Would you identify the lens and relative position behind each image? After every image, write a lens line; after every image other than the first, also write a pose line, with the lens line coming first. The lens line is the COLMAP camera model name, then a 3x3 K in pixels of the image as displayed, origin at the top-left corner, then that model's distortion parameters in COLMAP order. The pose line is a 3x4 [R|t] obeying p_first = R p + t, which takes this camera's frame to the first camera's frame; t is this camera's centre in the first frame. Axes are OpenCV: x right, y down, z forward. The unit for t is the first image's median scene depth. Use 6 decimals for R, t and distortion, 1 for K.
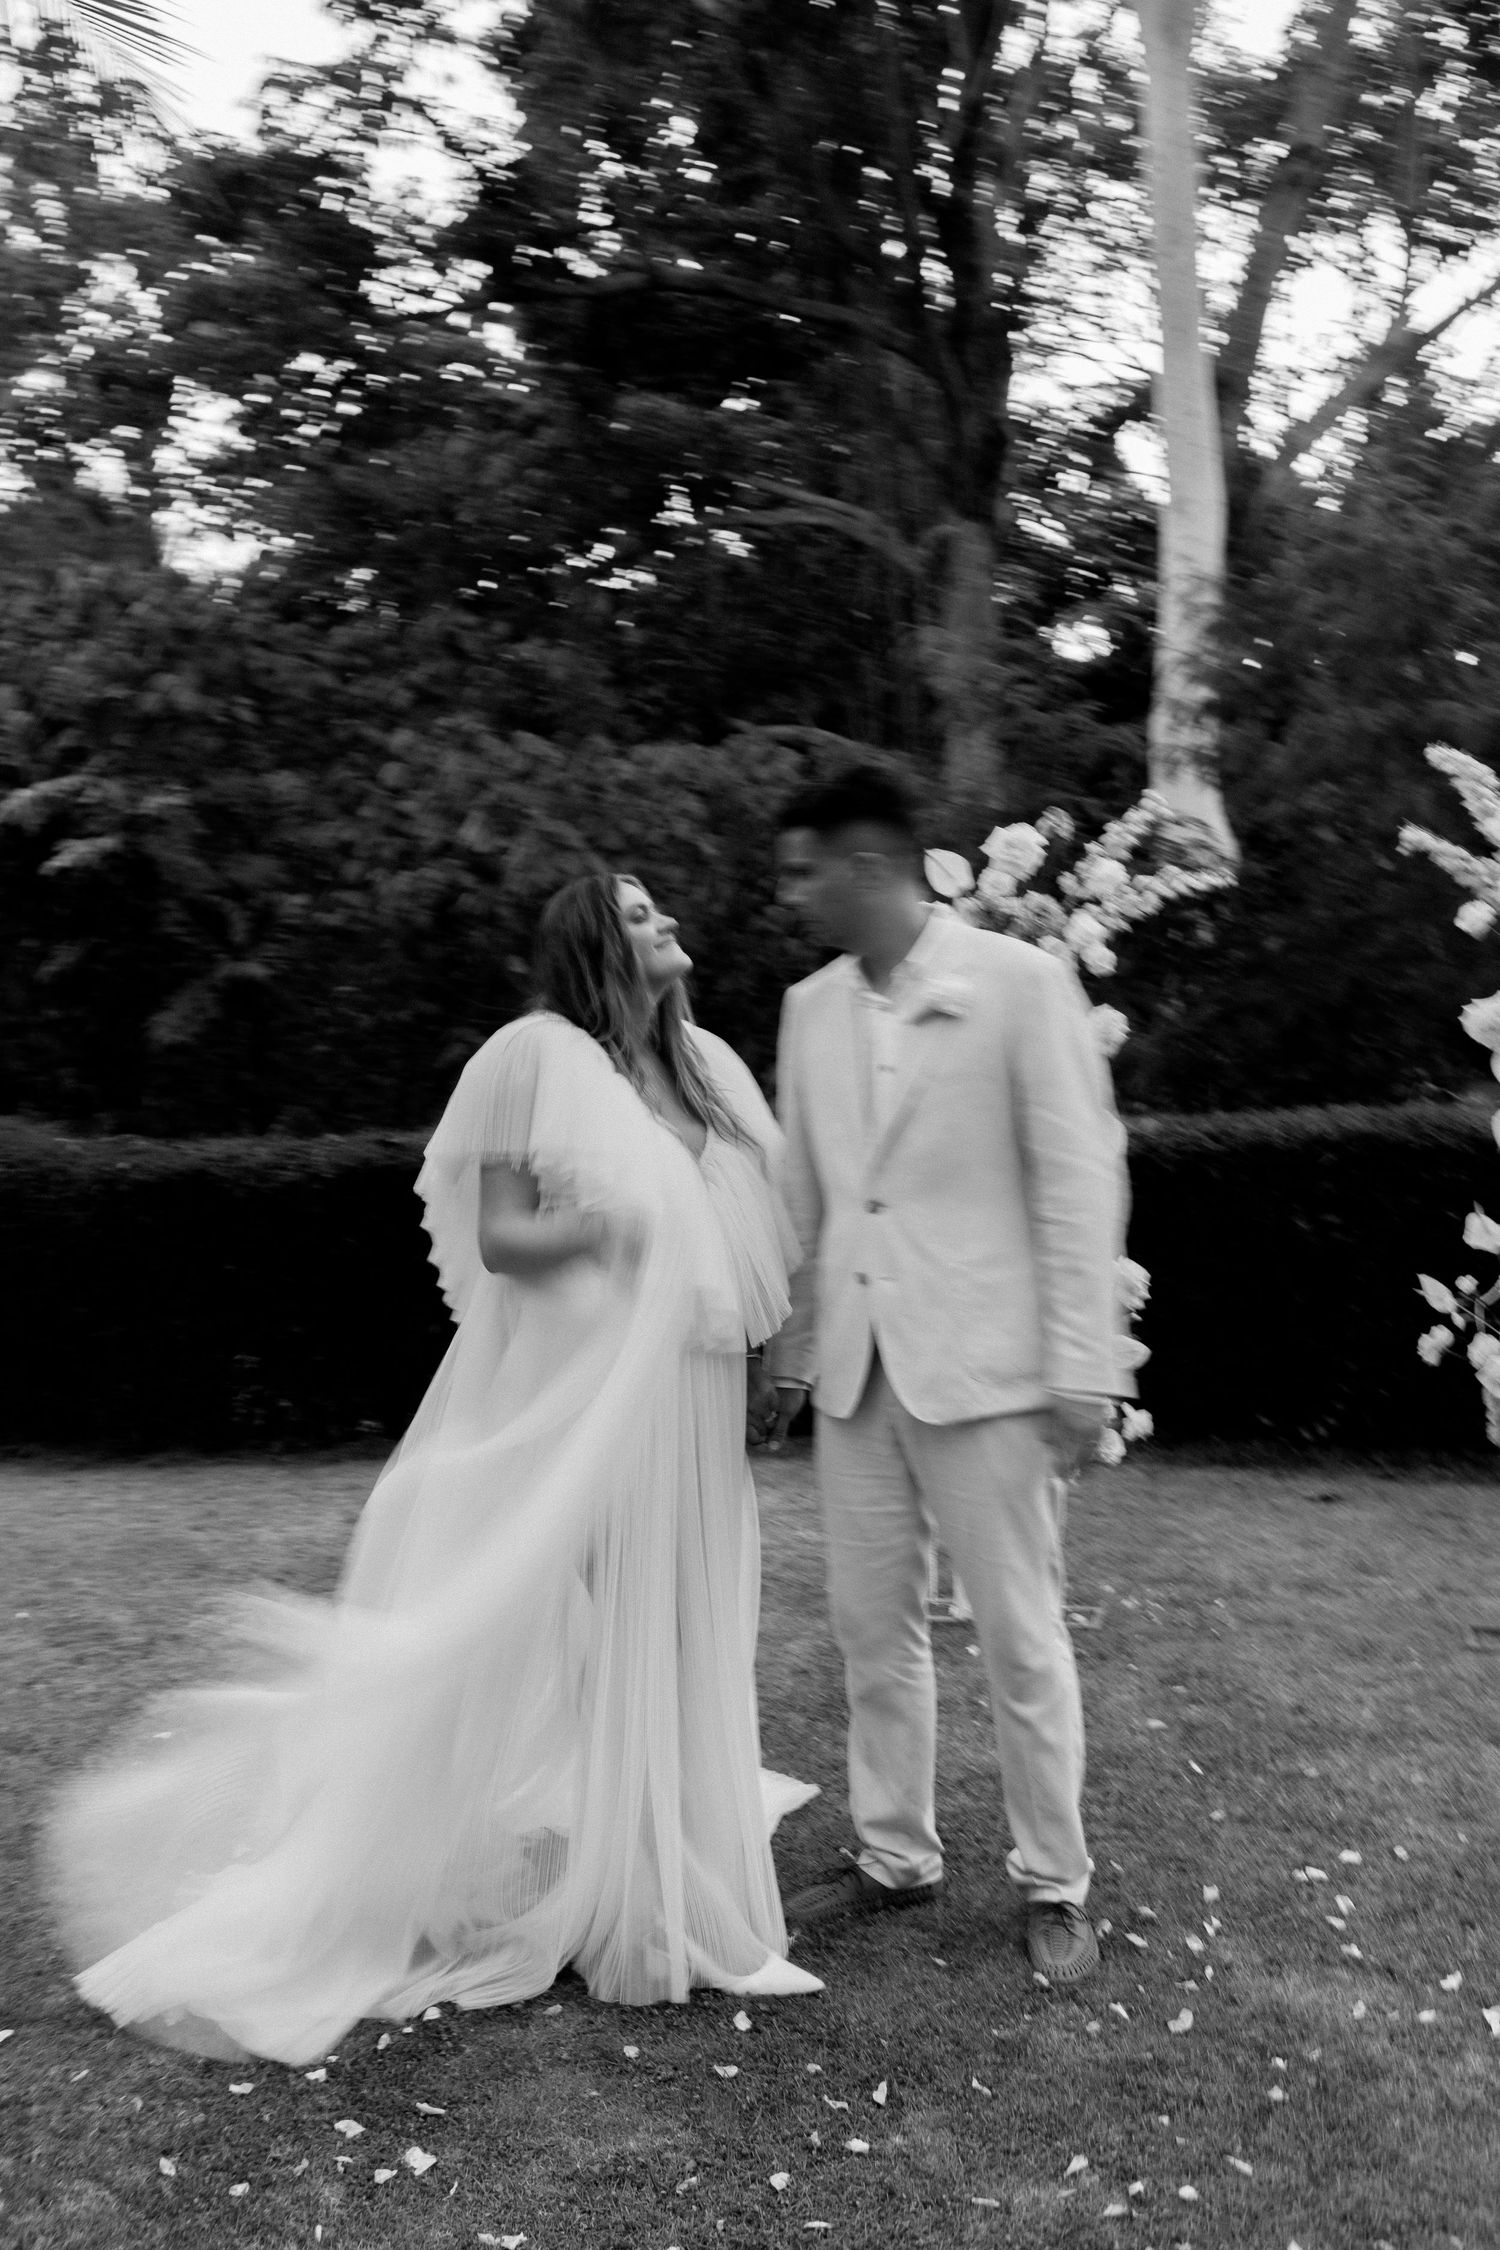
lens RADIAL K [[2220.0, 0, 750.0], [0, 2220.0, 1125.0], [0, 0, 1]] dist [0.027633, 0.014789]
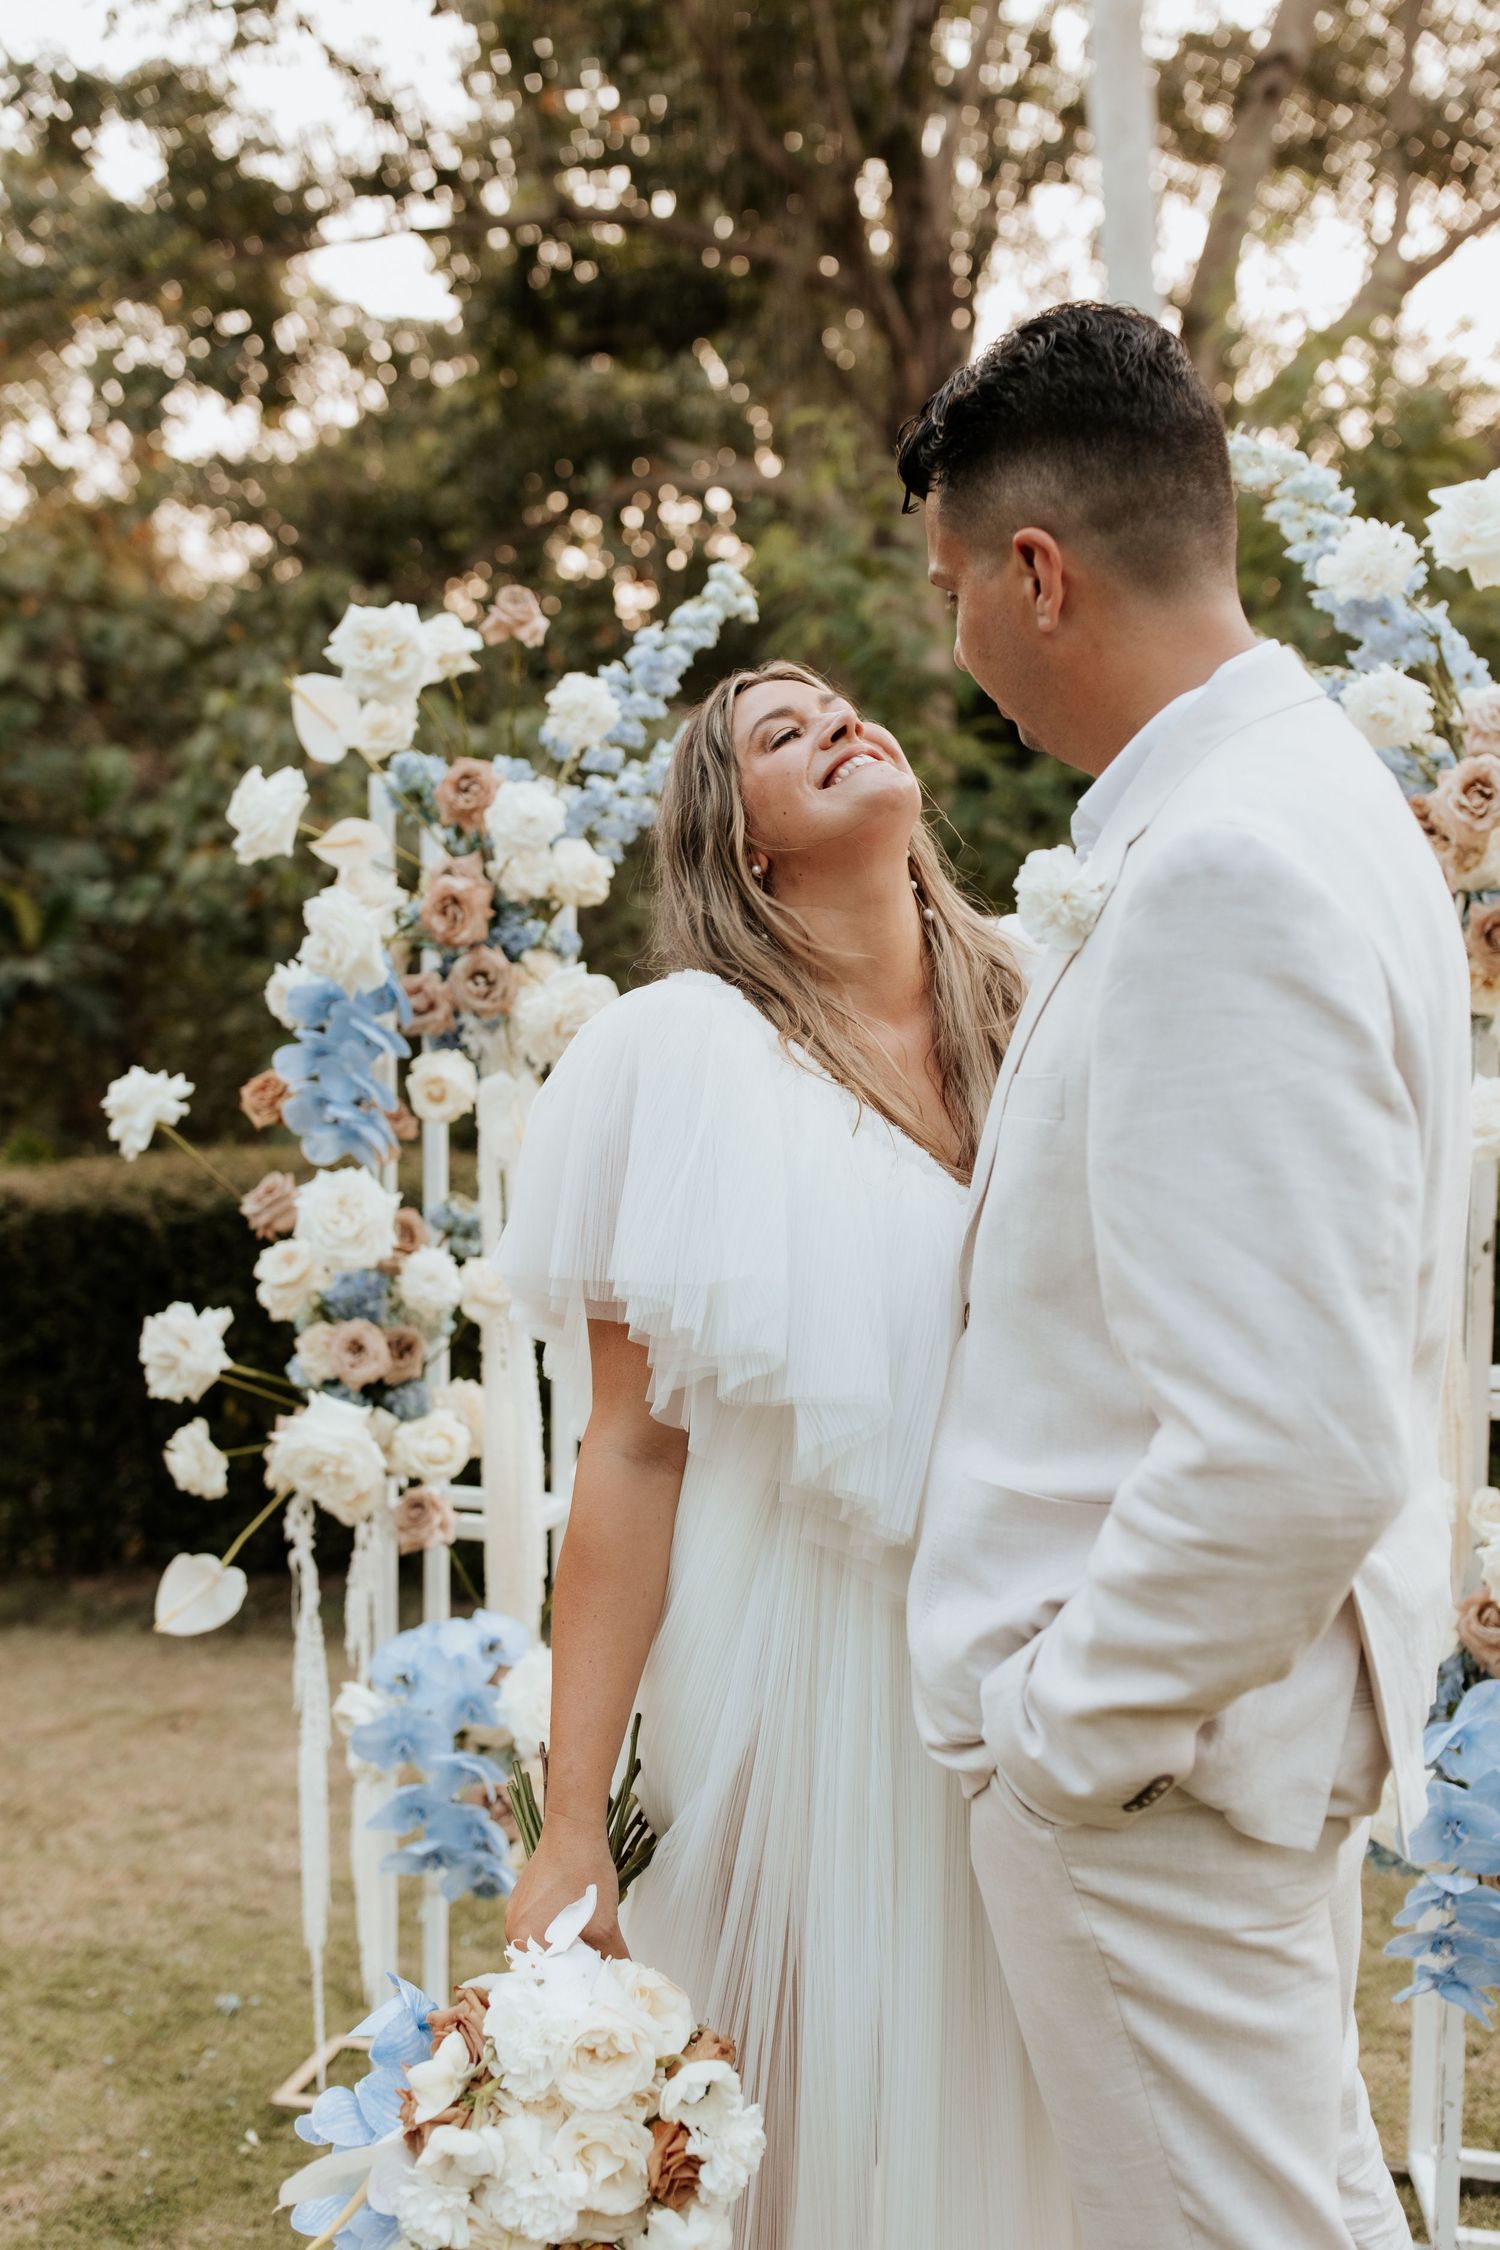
lens RADIAL K [[2165.3, 0, 741.8], [0, 2165.3, 1183.2], [0, 0, 1]] dist [0.007296, 0.004772]
pose [[0.999806, -0.001070, -0.019656, 0.060915], [0.001491, 0.999770, 0.021381, -0.004518], [0.019628, -0.021406, 0.999578, 0.150275]]
